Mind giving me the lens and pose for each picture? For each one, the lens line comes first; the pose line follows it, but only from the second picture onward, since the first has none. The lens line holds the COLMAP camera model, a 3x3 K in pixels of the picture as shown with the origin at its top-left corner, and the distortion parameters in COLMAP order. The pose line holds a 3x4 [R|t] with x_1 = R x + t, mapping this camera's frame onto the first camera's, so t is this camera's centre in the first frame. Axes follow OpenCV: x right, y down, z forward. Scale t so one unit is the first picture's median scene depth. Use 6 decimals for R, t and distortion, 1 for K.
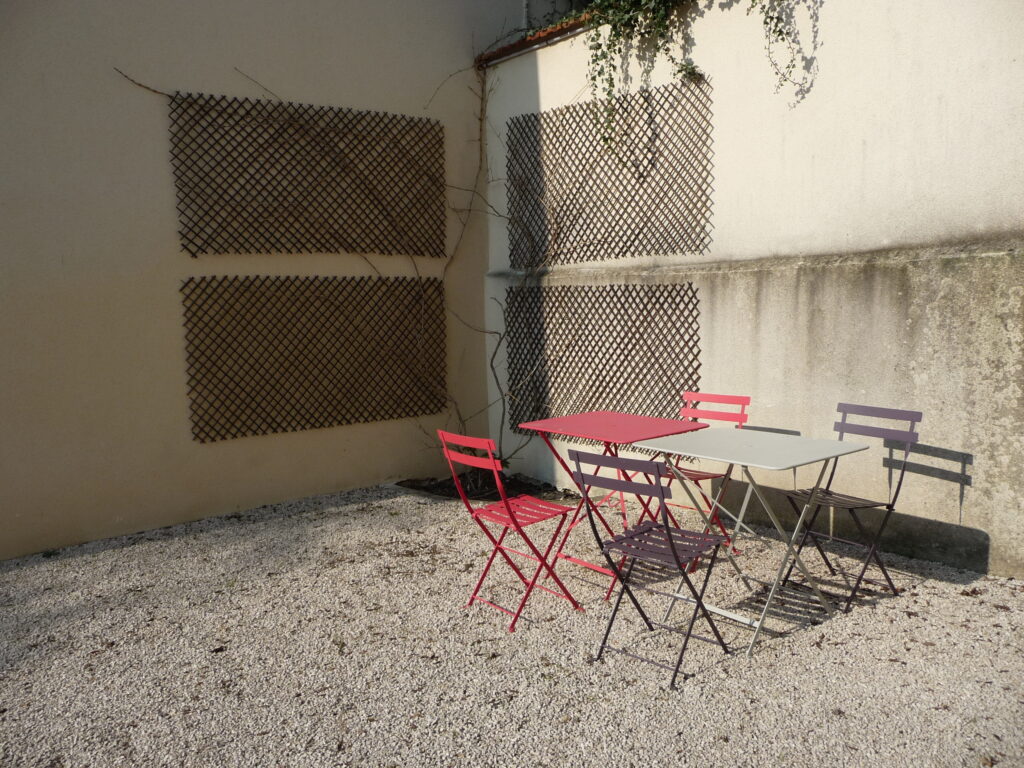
lens RADIAL K [[848.5, 0, 510.2], [0, 848.5, 378.6], [0, 0, 1]] dist [-0.033516, 0.017832]
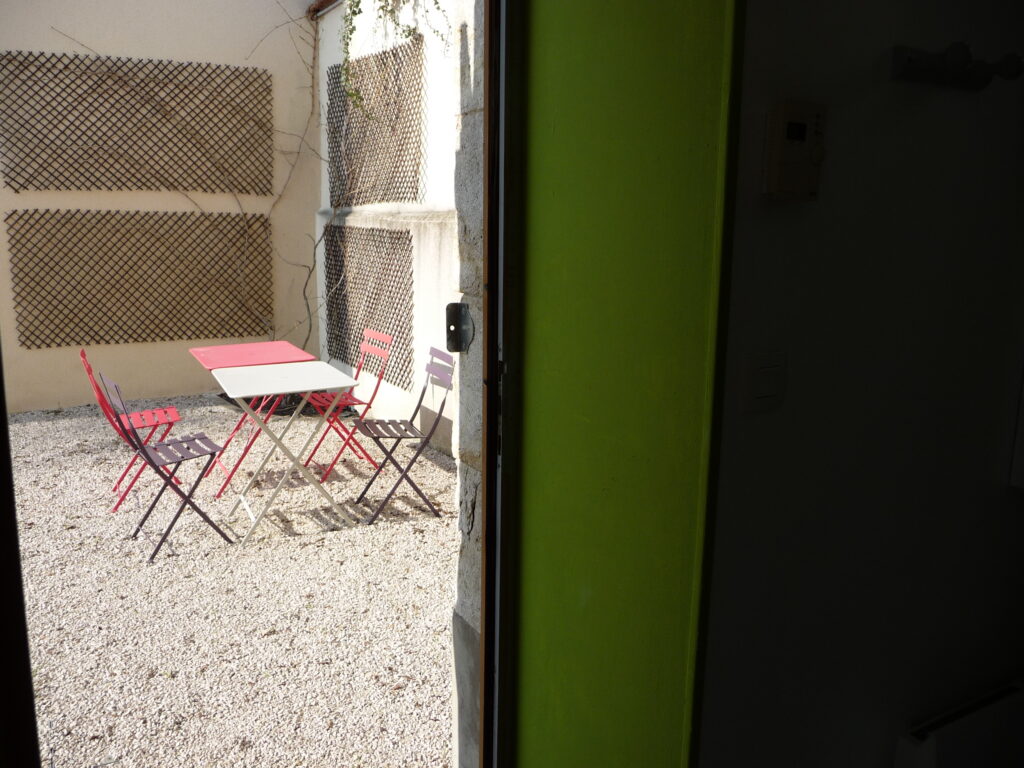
lens RADIAL K [[848.5, 0, 515.5], [0, 848.5, 387.3], [0, 0, 1]] dist [-0.033516, 0.017832]
pose [[0.985948, 0.067044, -0.153007, 0.477984], [-0.051313, 0.993196, 0.104544, -0.029217], [0.158975, -0.095223, 0.982680, -0.070641]]
